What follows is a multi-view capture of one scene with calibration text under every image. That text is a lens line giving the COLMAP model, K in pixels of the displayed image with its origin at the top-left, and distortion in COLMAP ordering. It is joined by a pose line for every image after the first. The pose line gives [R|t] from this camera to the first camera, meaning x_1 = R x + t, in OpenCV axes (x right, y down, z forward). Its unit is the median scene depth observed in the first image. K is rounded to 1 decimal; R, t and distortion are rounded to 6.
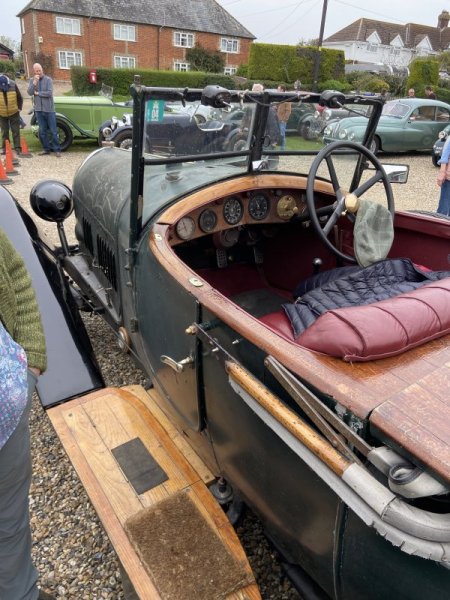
lens RADIAL K [[453.0, 0, 225.0], [0, 453.0, 300.0], [0, 0, 1]] dist [0.130705, -0.166948]
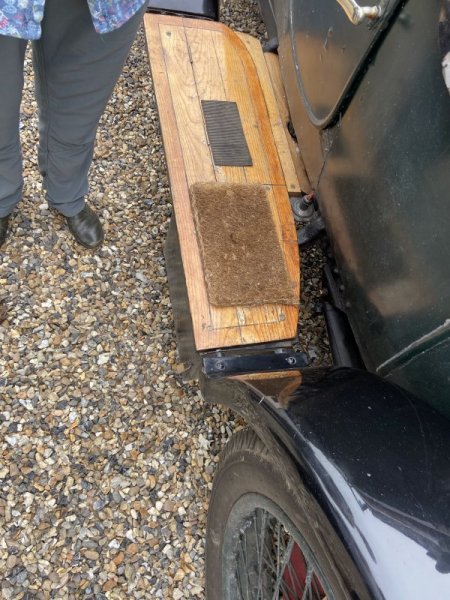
lens RADIAL K [[453.0, 0, 225.0], [0, 453.0, 300.0], [0, 0, 1]] dist [0.130705, -0.166948]
pose [[0.883921, 0.466770, 0.028446, -0.069620], [-0.399249, 0.721589, 0.565606, 0.102848], [0.243481, -0.511308, 0.824185, 0.159571]]
